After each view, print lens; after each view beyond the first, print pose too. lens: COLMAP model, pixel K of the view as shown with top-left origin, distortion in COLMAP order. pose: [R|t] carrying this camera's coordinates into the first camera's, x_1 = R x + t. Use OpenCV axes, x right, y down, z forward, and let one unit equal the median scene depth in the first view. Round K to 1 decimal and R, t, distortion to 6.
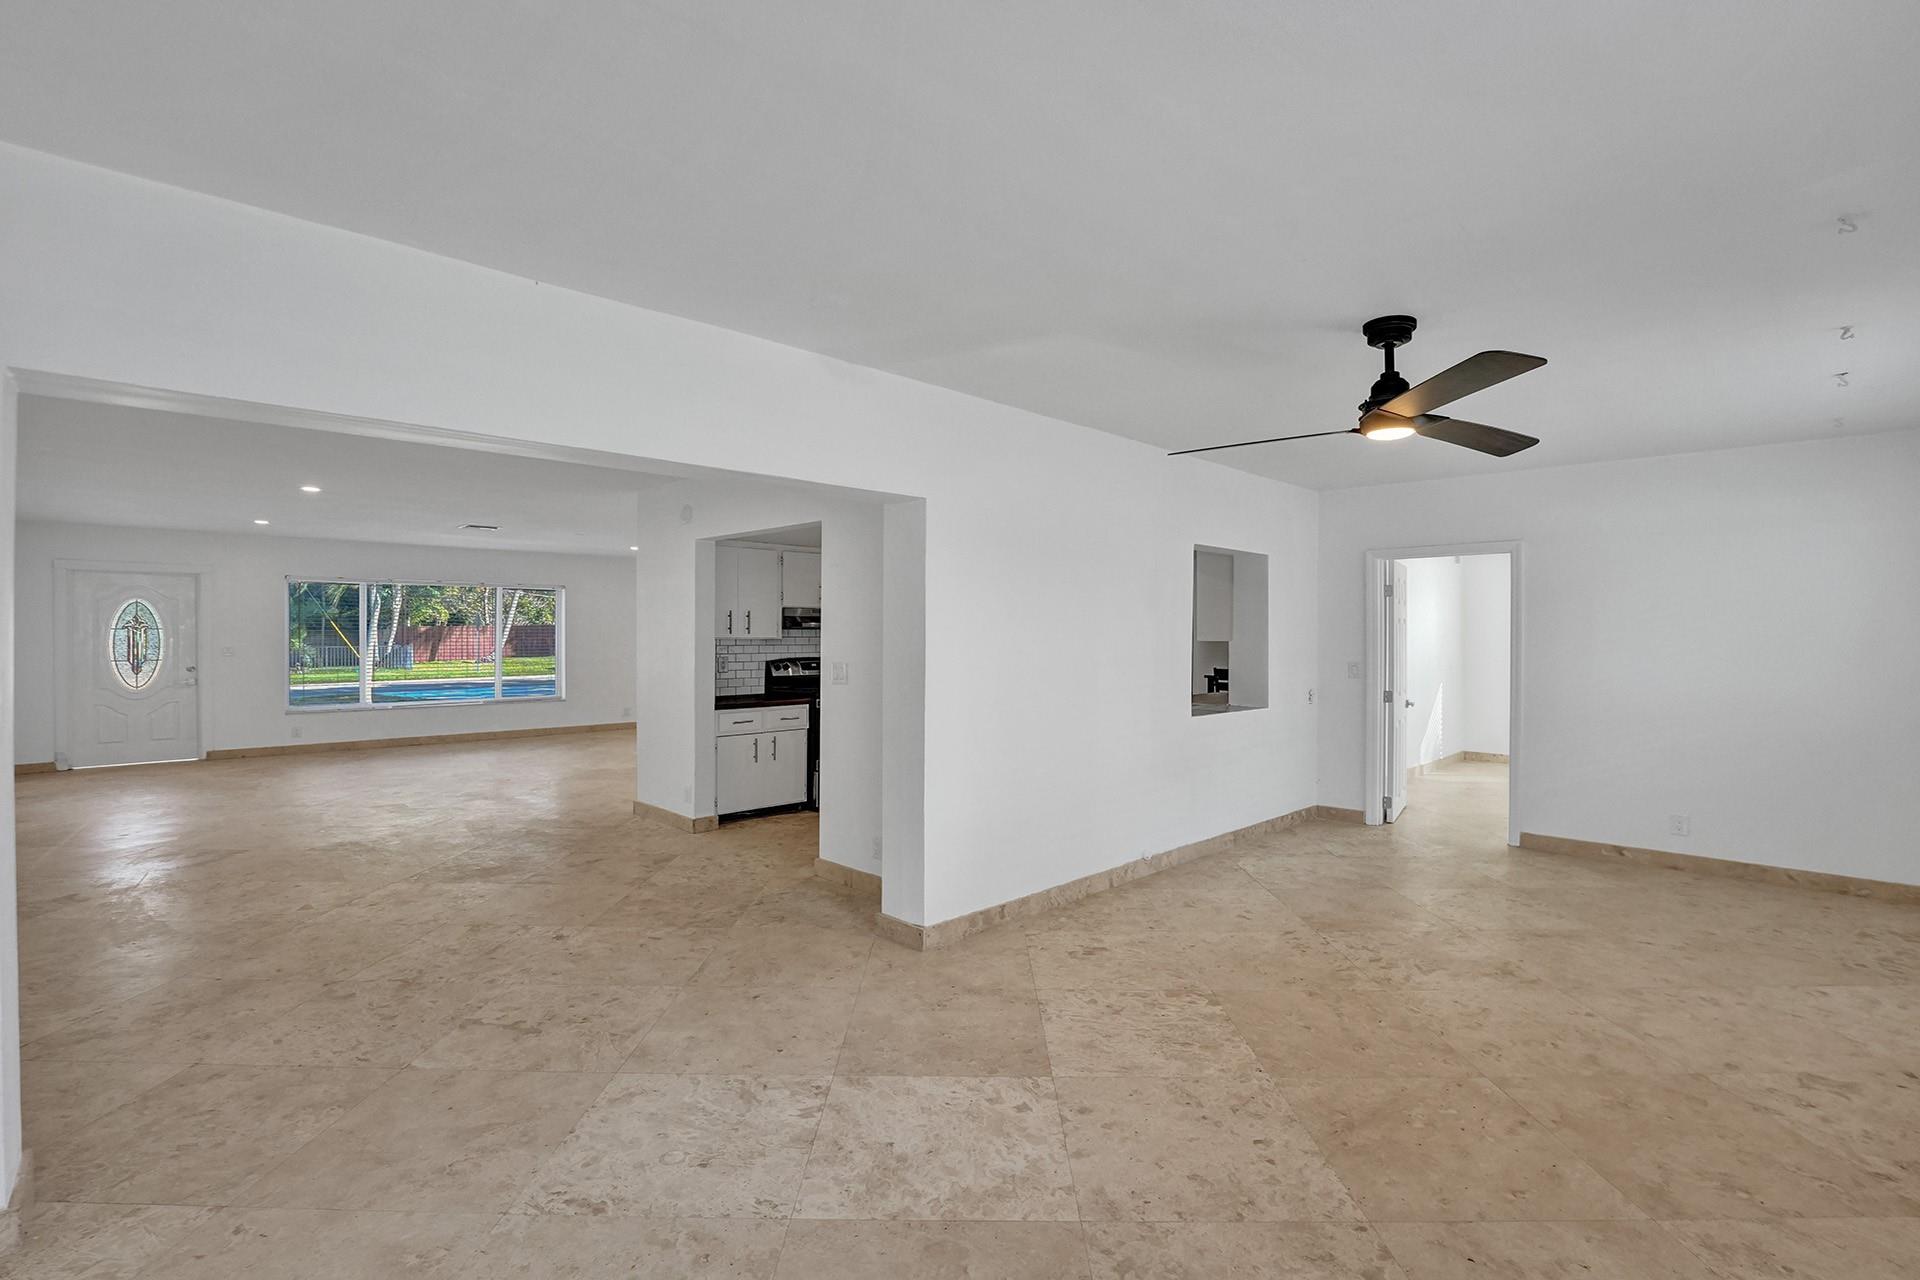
lens RADIAL K [[887.1, 0, 966.0], [0, 887.1, 639.5], [0, 0, 1]] dist [-0.033768, 0.006543]
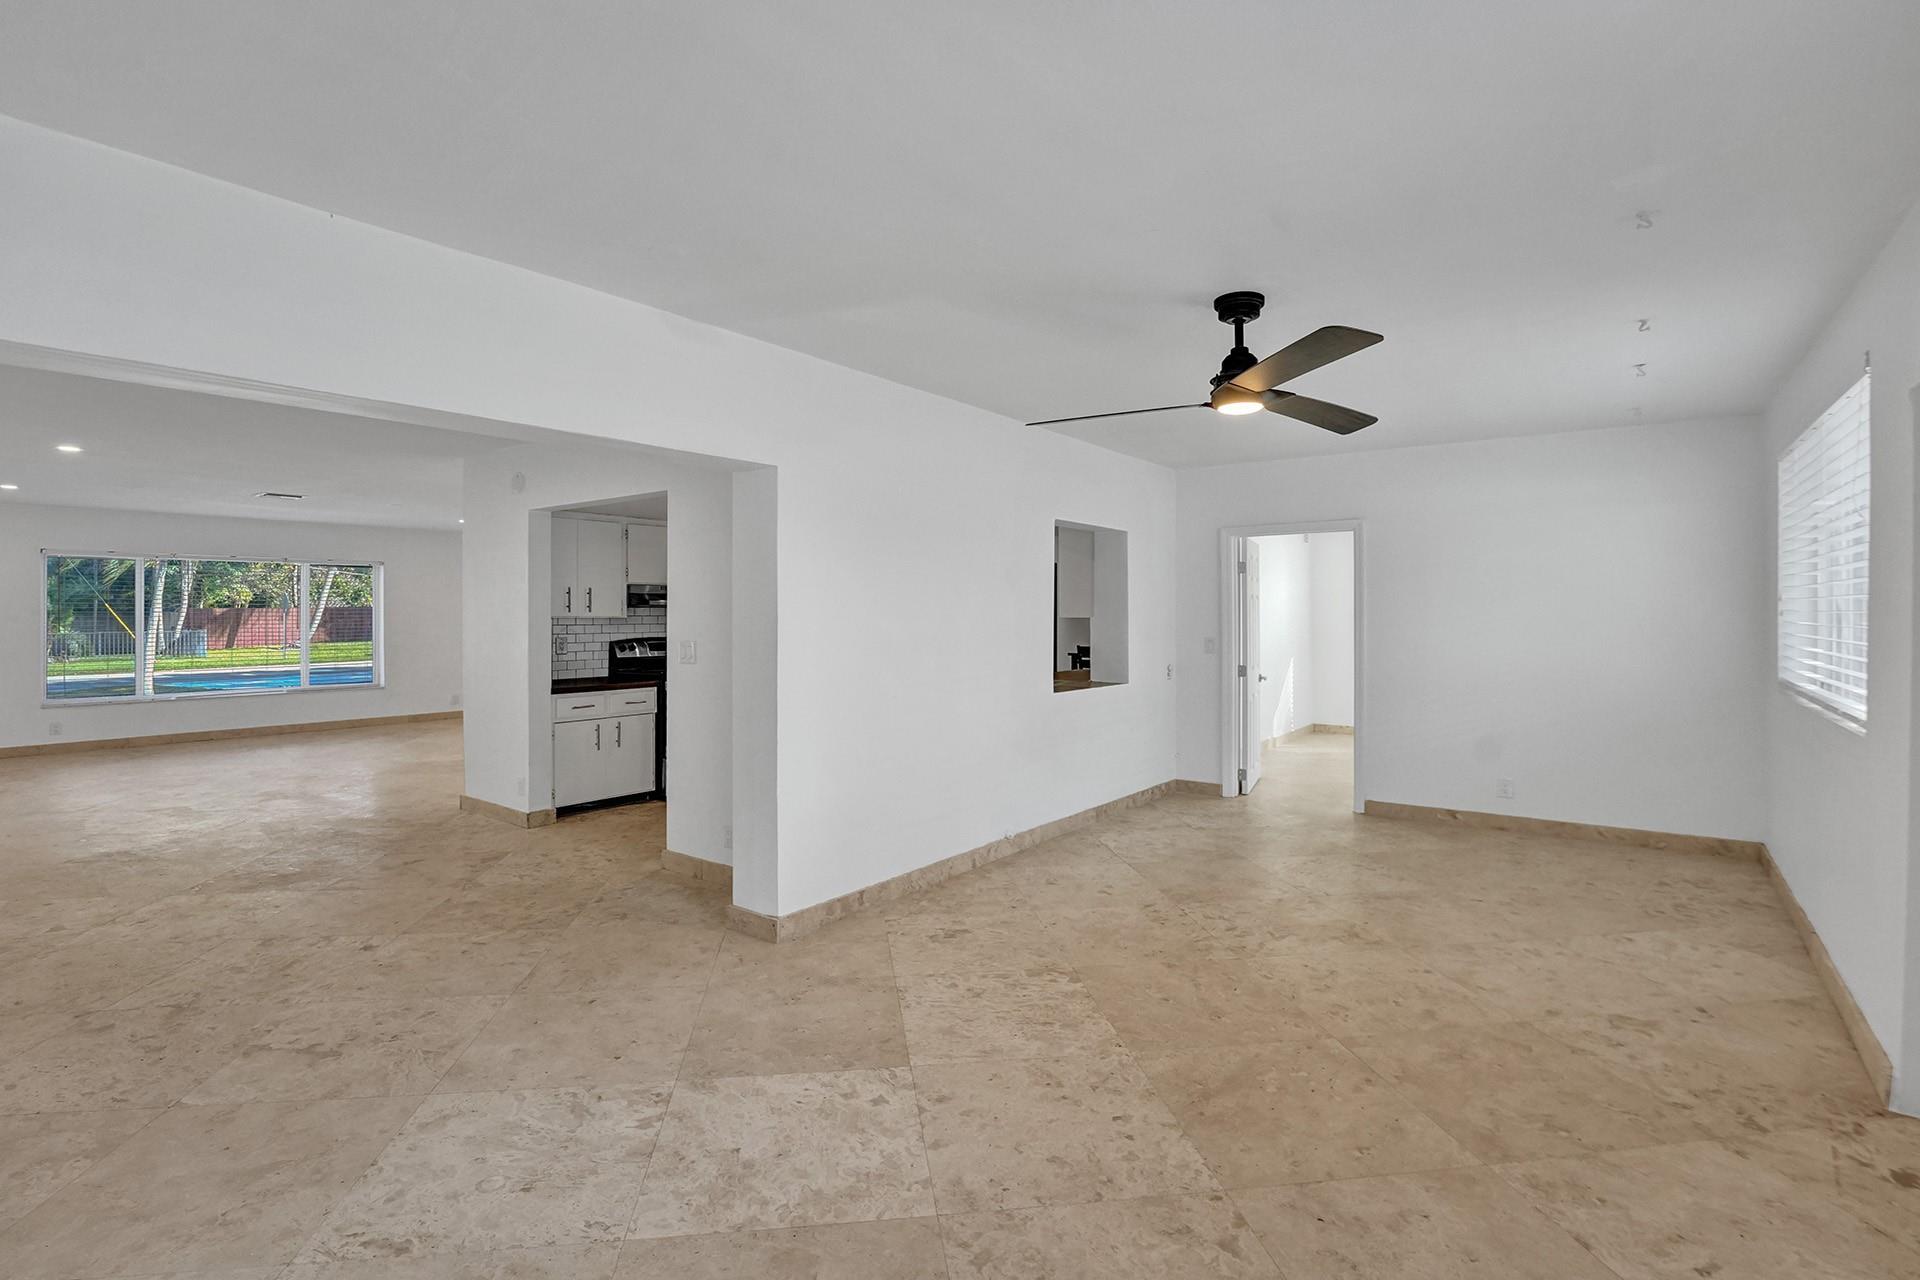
lens RADIAL K [[905.1, 0, 954.5], [0, 905.1, 616.6], [0, 0, 1]] dist [-0.032563, 0.005715]
pose [[0.990696, -0.004903, 0.136002, 0.012426], [0.005456, 0.999978, -0.003698, 0.007463], [-0.135981, 0.004406, 0.990702, 0.014875]]
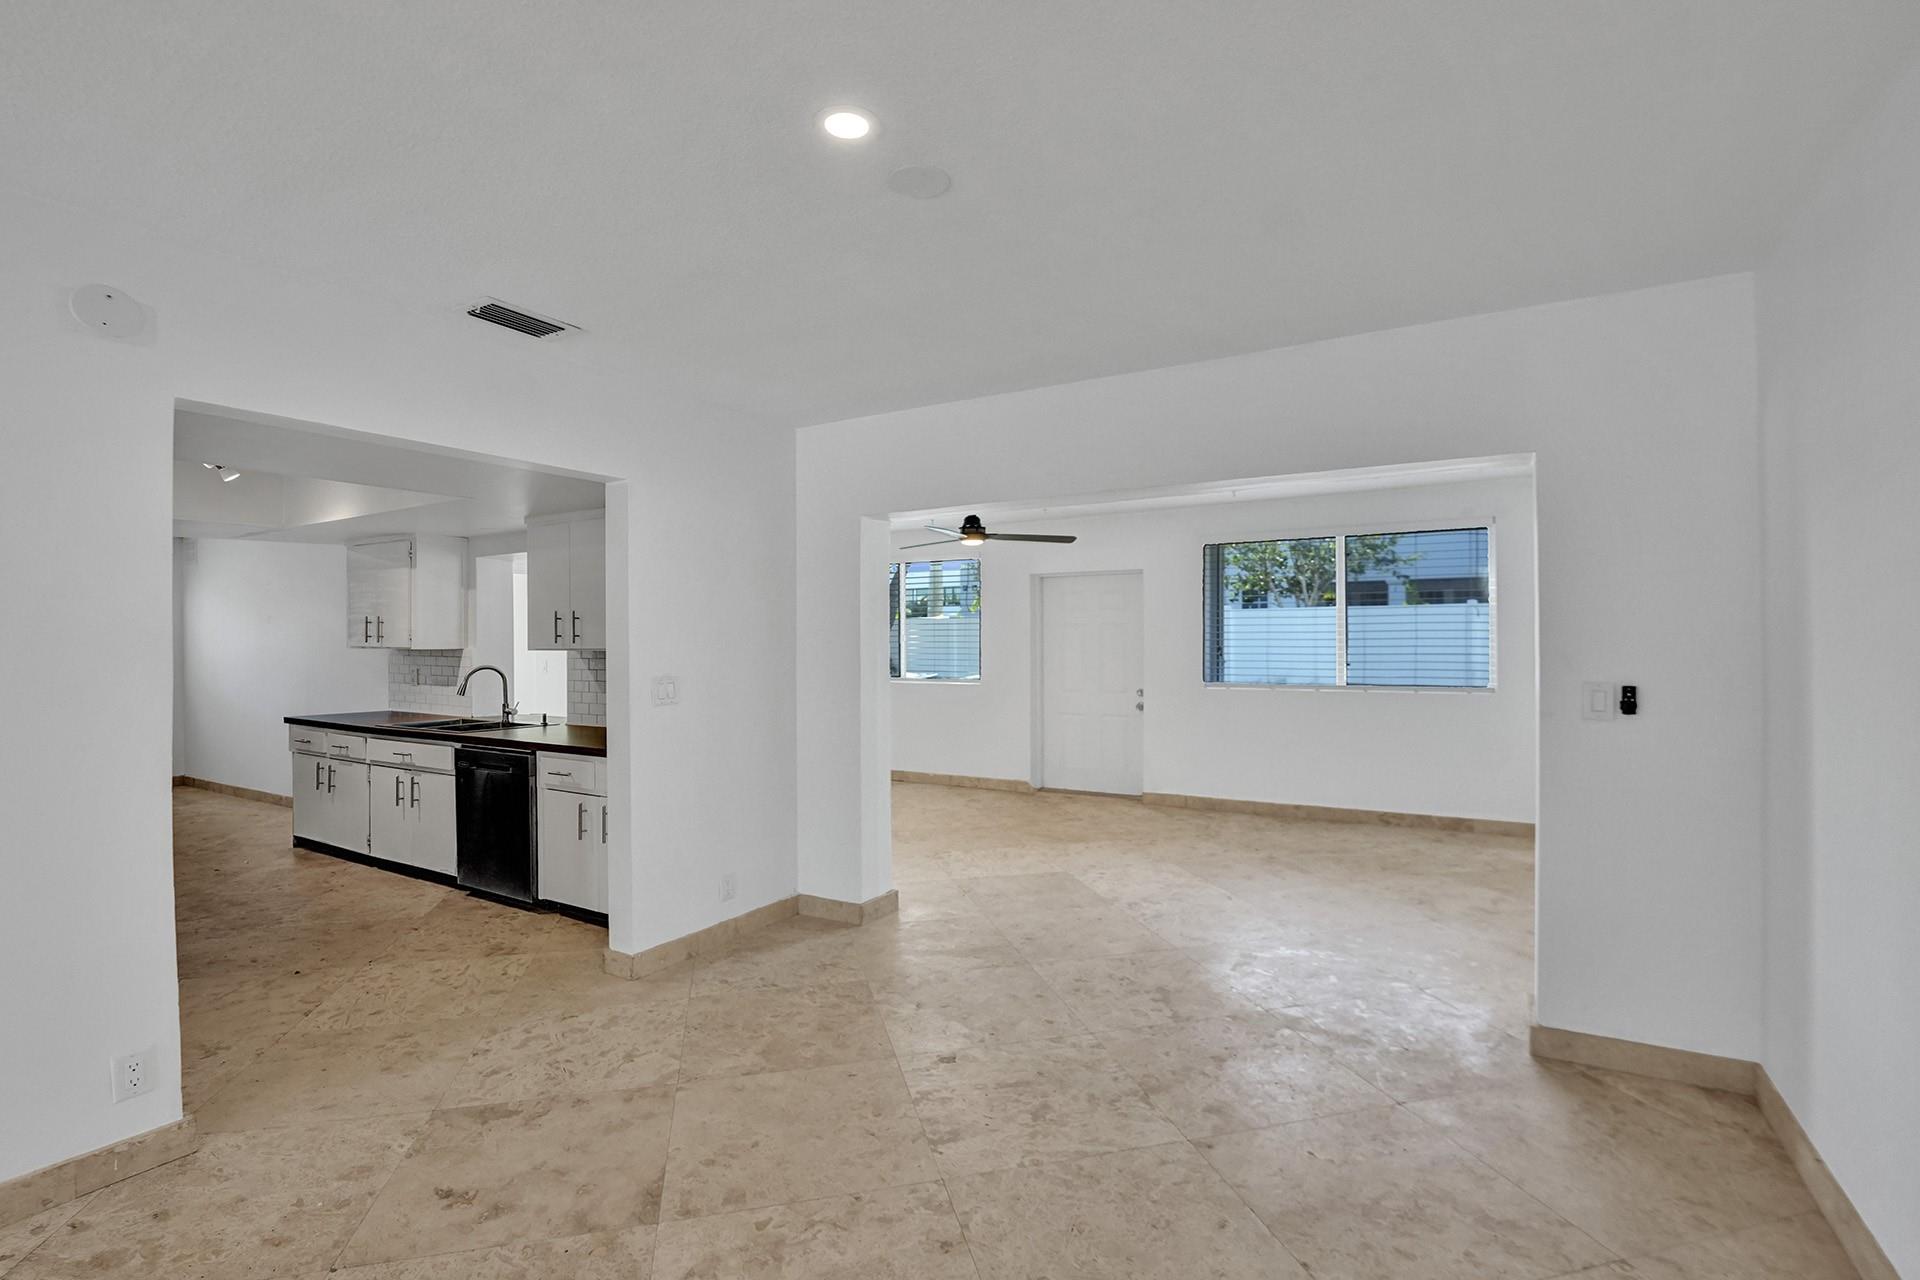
lens RADIAL K [[887.1, 0, 966.0], [0, 887.1, 639.5], [0, 0, 1]] dist [-0.033768, 0.006543]
pose [[-0.253923, 0.002894, 0.967220, -1.396449], [0.014366, 0.999896, 0.000780, -0.003198], [-0.967118, 0.014093, -0.253938, 1.396974]]
